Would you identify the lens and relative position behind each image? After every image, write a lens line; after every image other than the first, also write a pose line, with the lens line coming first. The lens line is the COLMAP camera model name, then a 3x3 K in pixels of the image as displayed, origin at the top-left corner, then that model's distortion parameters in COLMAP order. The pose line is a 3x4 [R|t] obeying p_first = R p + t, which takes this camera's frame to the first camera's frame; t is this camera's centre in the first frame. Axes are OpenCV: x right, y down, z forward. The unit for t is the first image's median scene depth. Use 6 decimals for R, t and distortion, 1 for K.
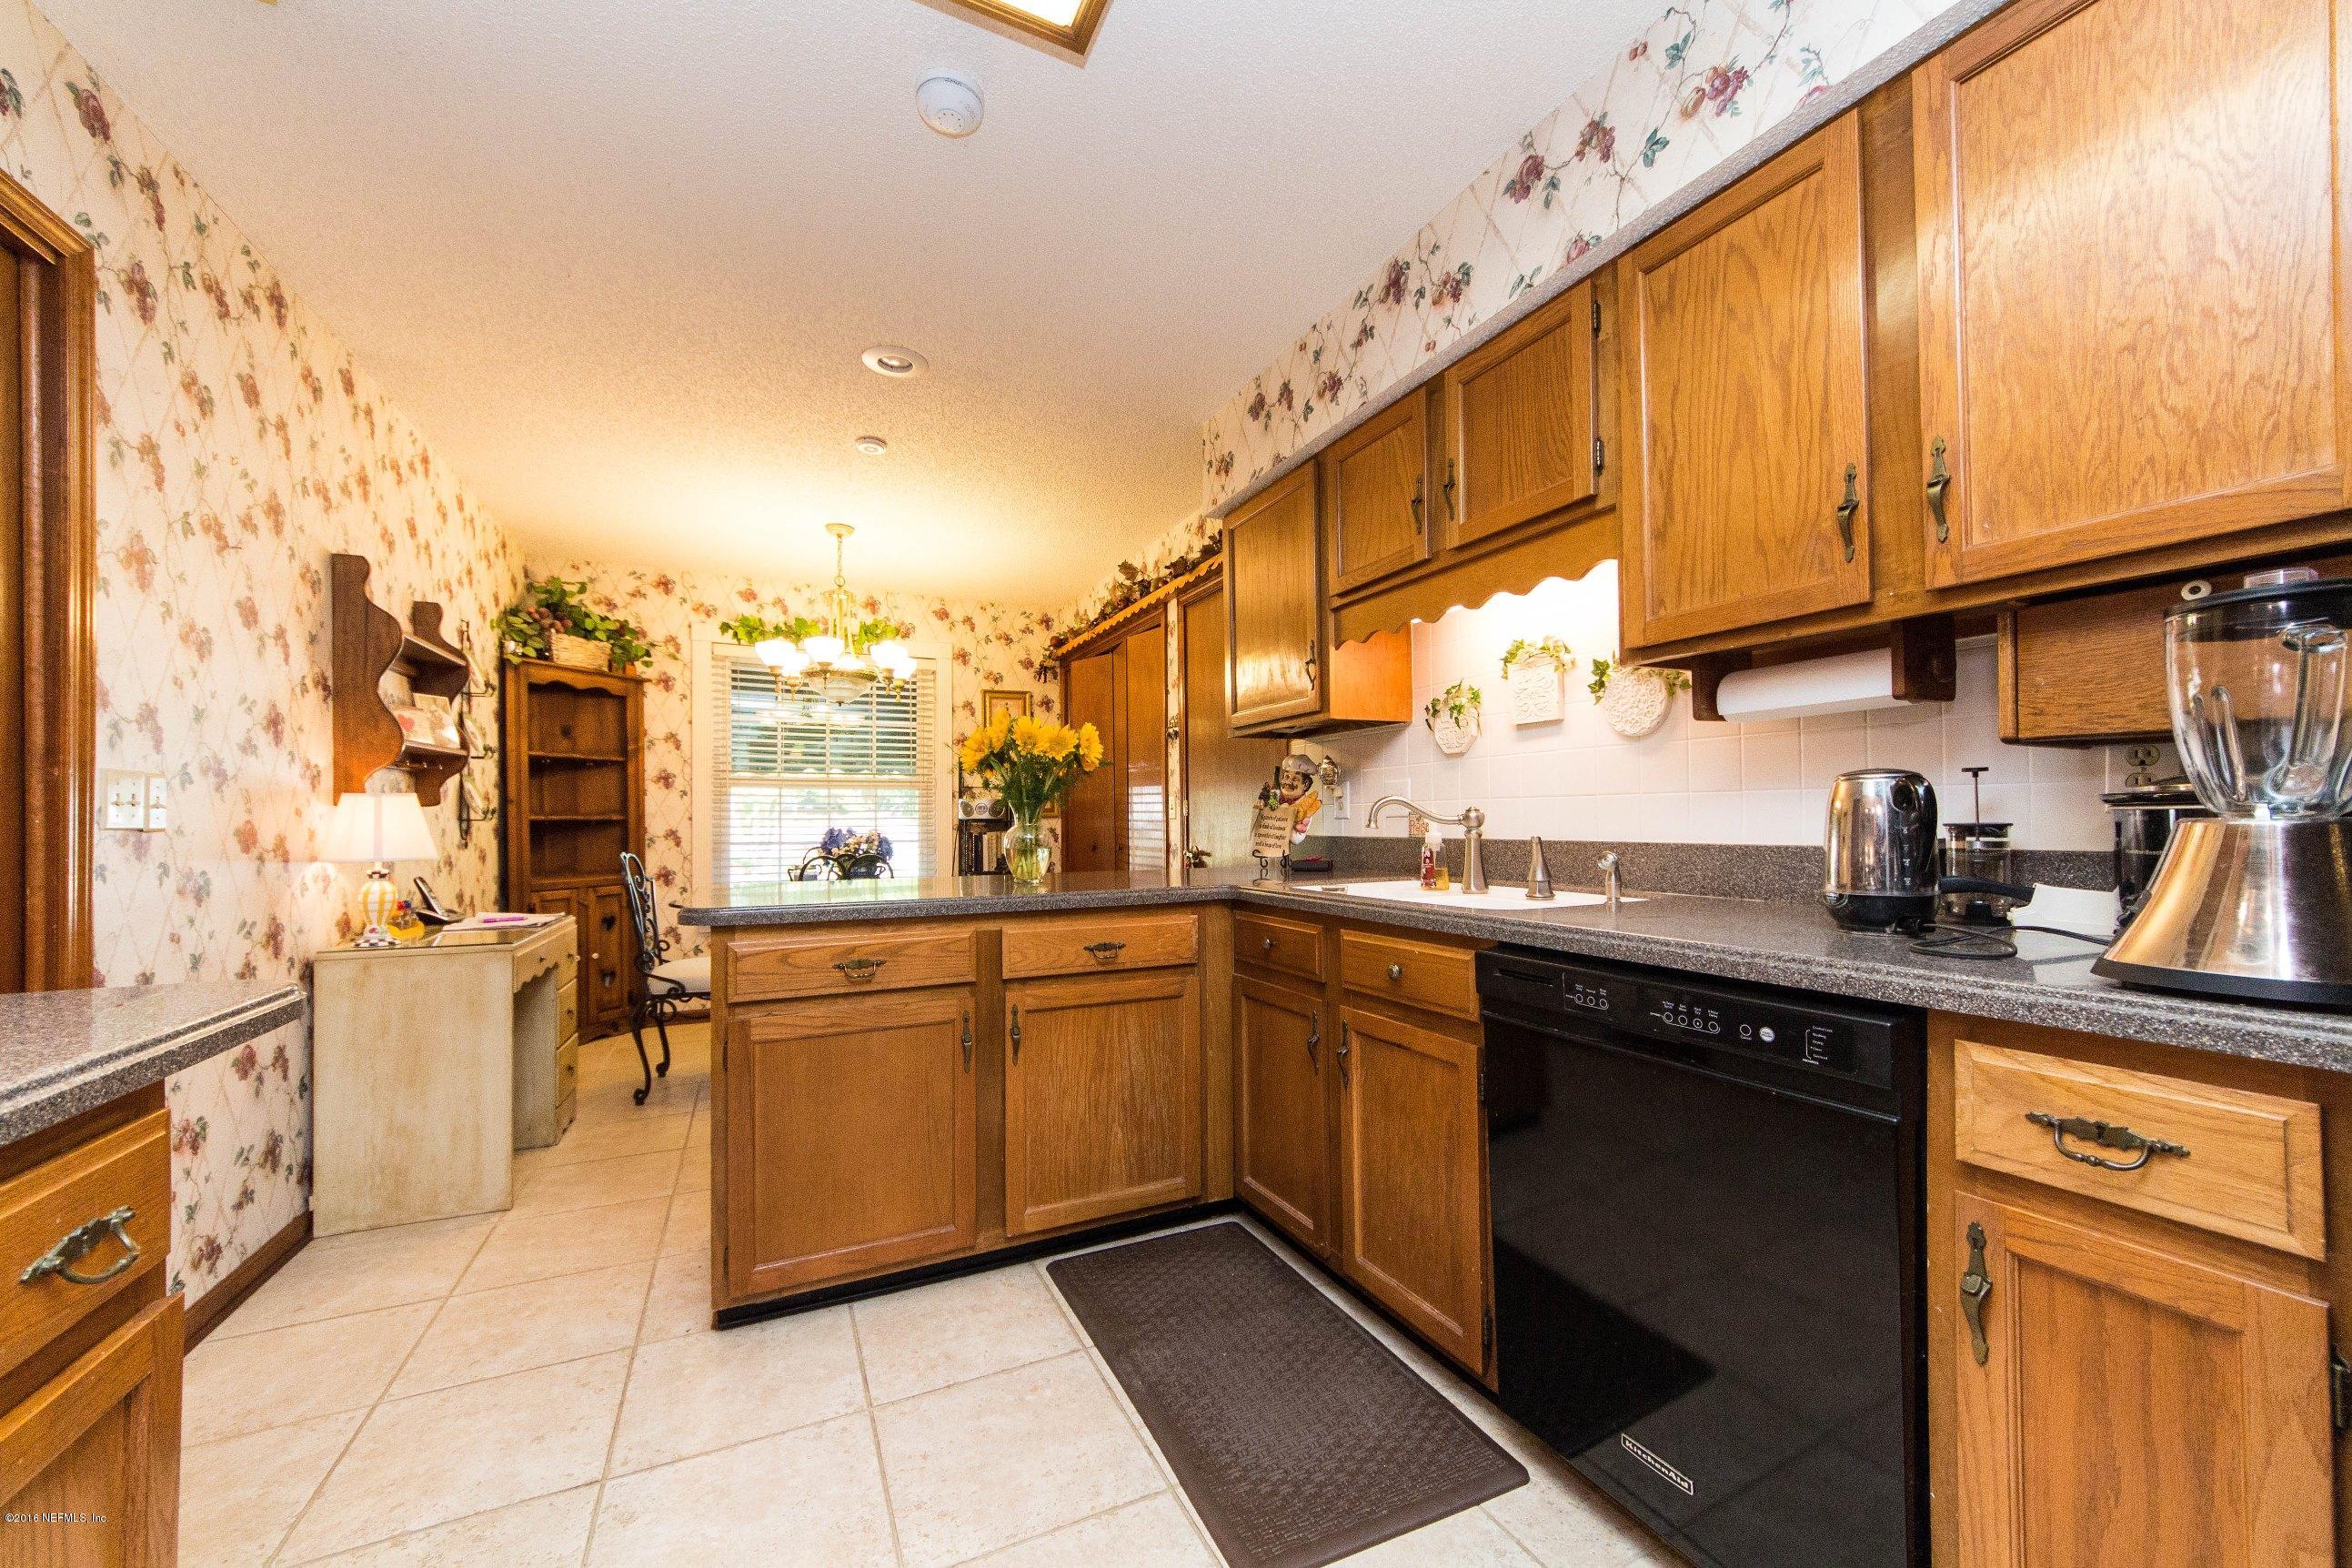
lens RADIAL K [[880.7, 0, 1165.4], [0, 880.7, 811.5], [0, 0, 1]] dist [-0.000797, 0.001378]
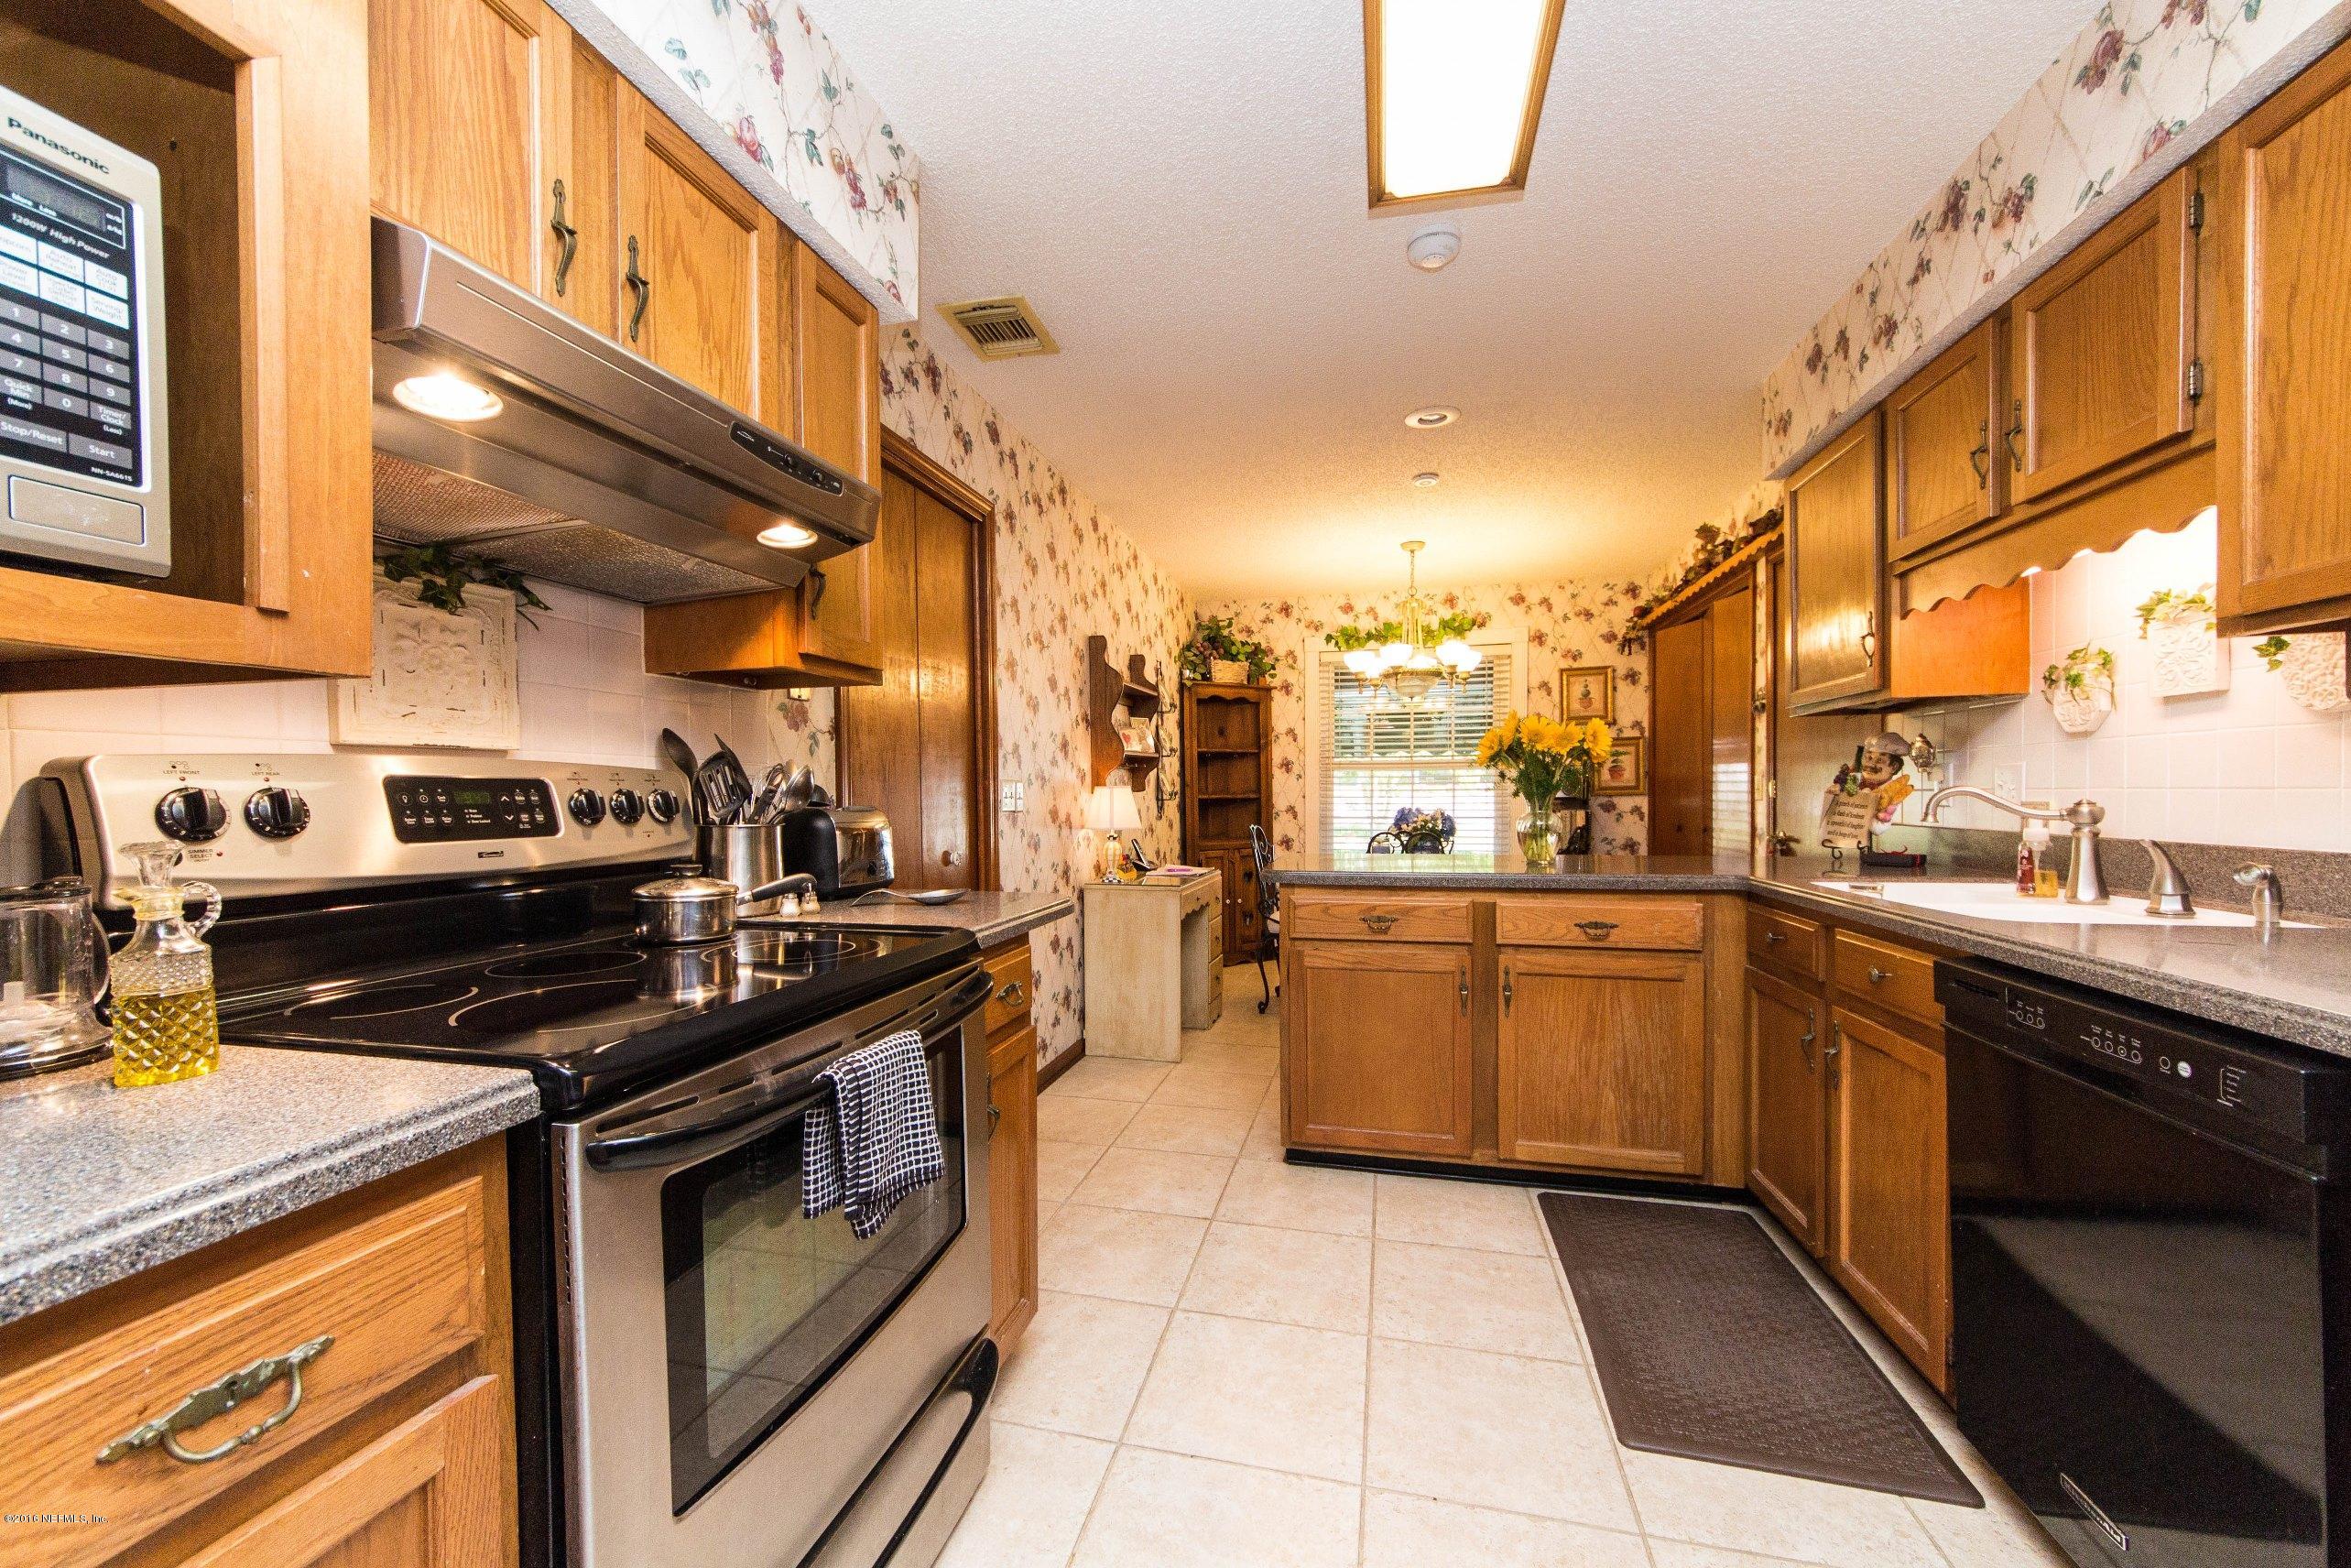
lens RADIAL K [[880.3, 0, 1171.9], [0, 880.3, 802.6], [0, 0, 1]] dist [-0.000797, 0.001378]
pose [[0.781008, 0.006749, -0.624485, 0.185654], [0.009284, 0.999706, 0.022415, -0.027209], [0.624452, -0.023304, 0.780715, -0.174931]]
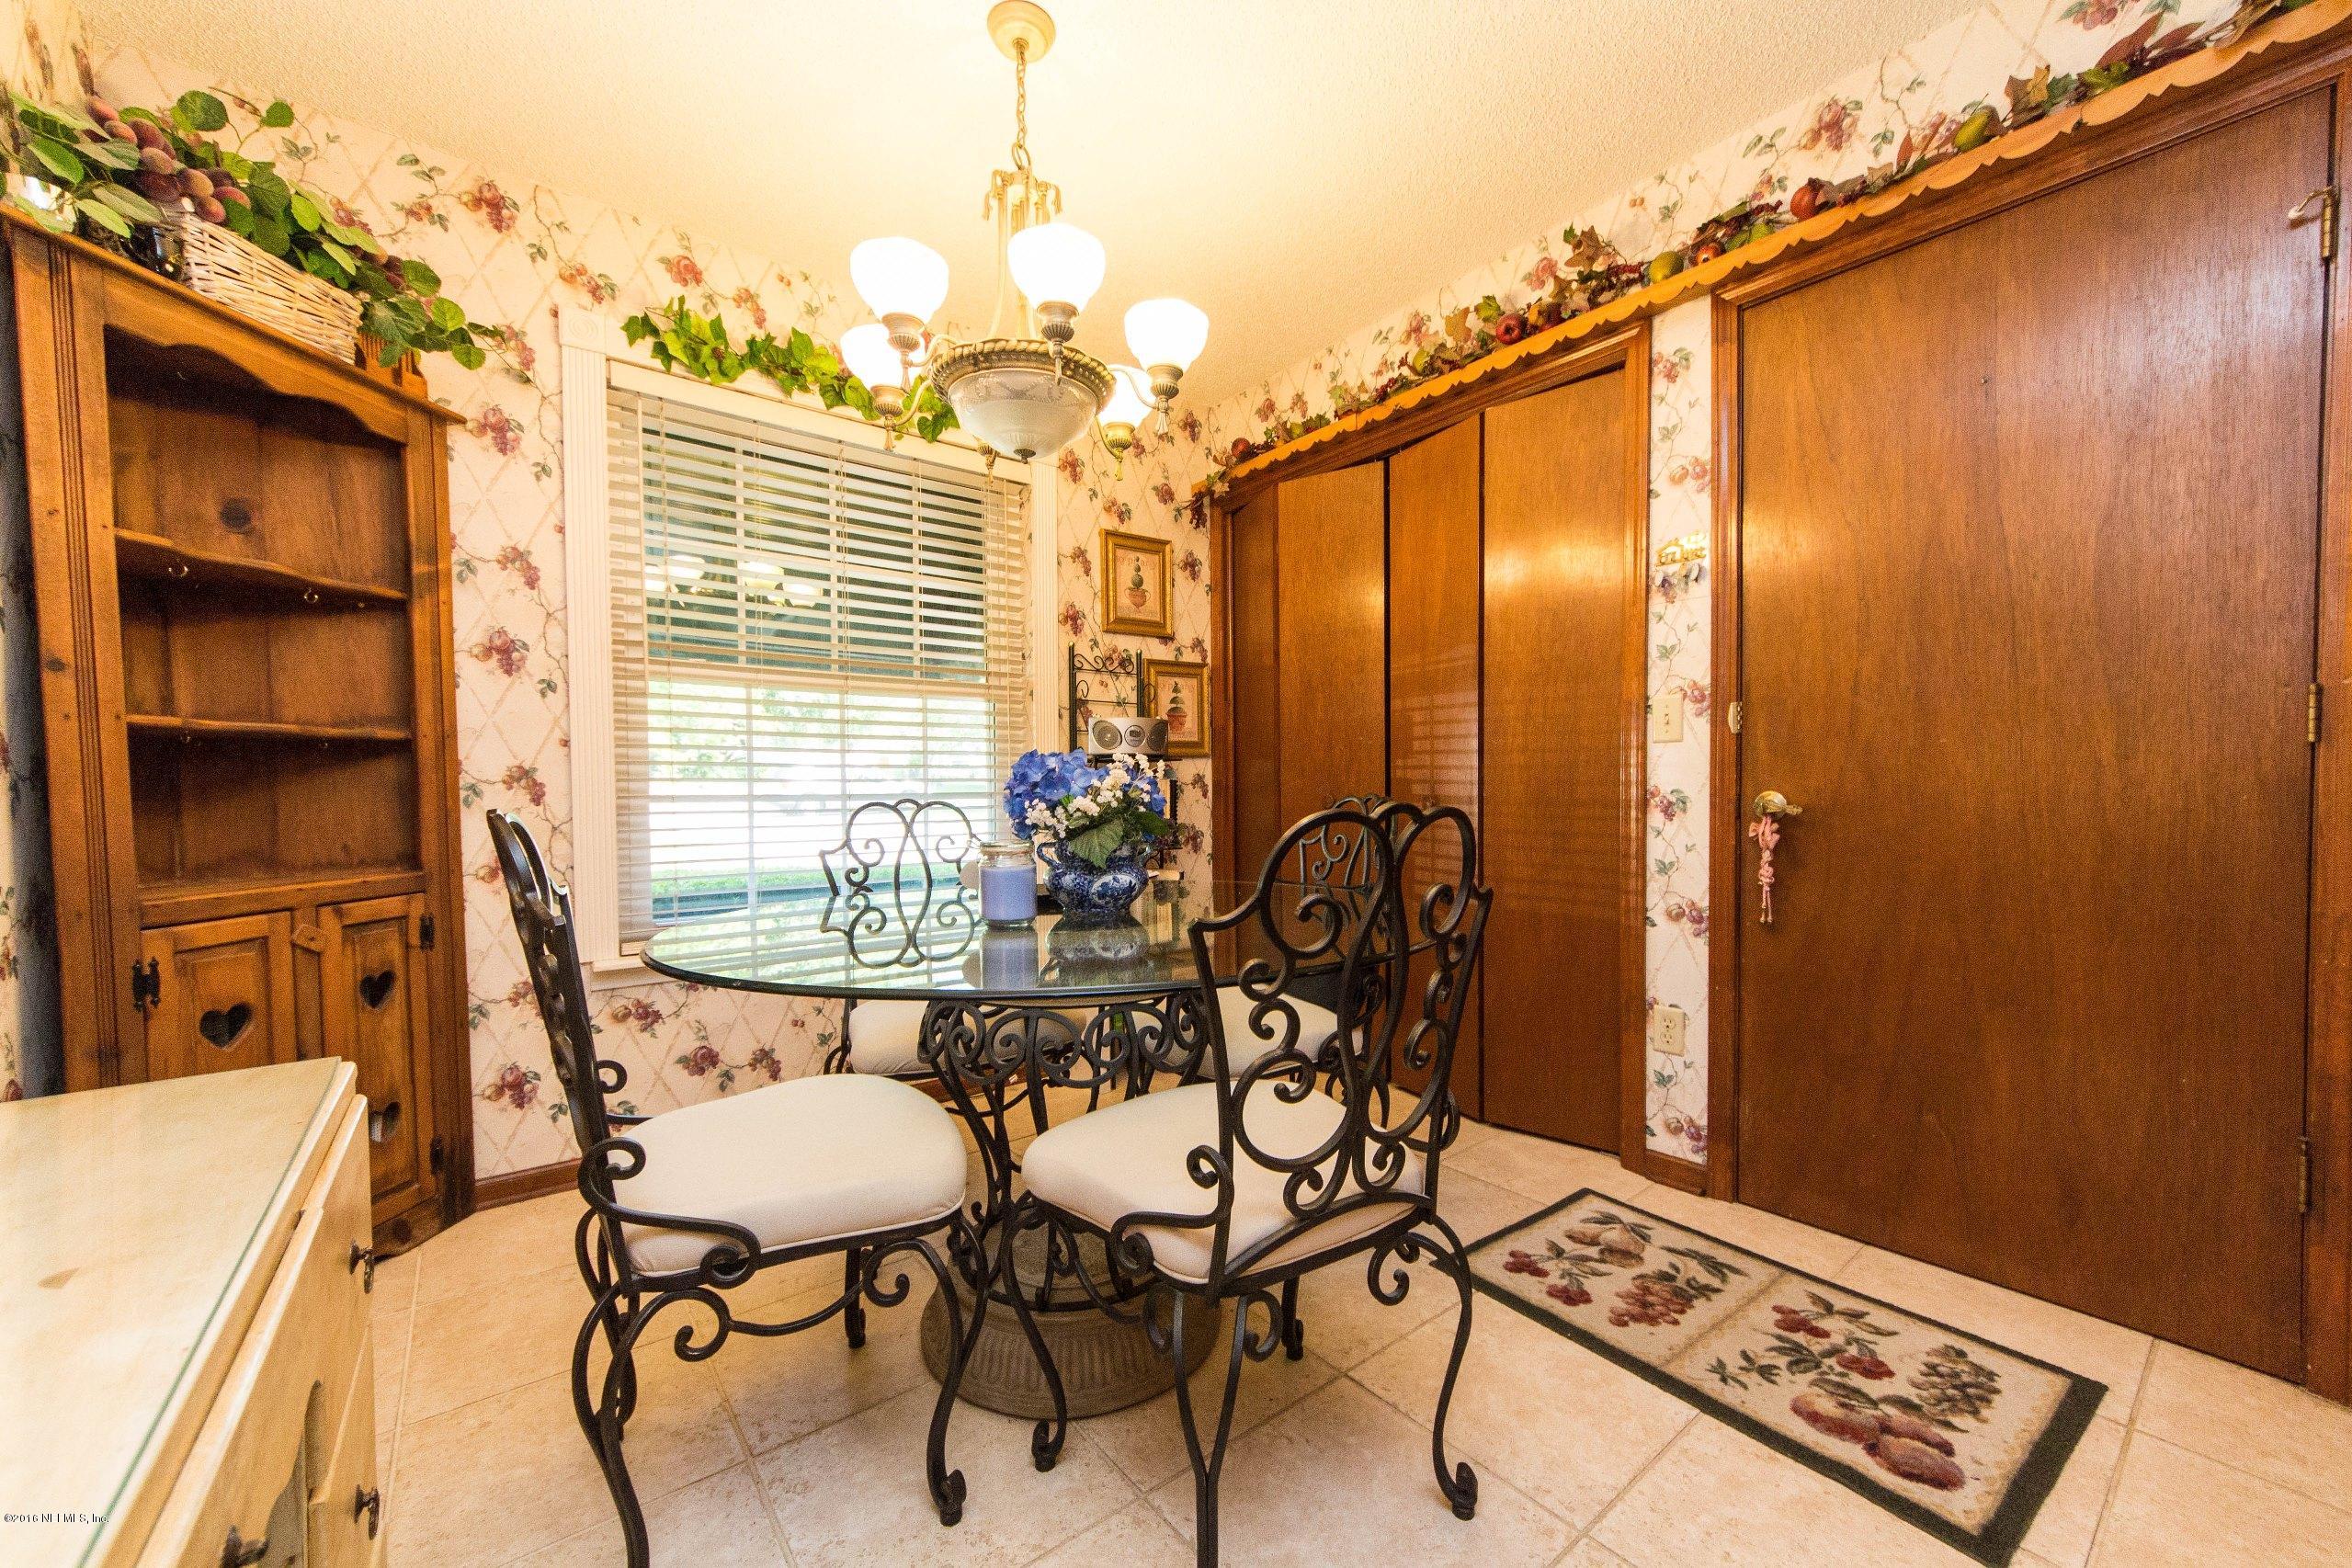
lens RADIAL K [[880.7, 0, 1144.0], [0, 880.7, 812.8], [0, 0, 1]] dist [-0.000797, 0.001378]
pose [[0.978287, -0.001643, 0.207246, -0.719870], [-0.007221, 0.999091, 0.042010, 0.048830], [-0.207127, -0.042594, 0.977386, 1.034621]]
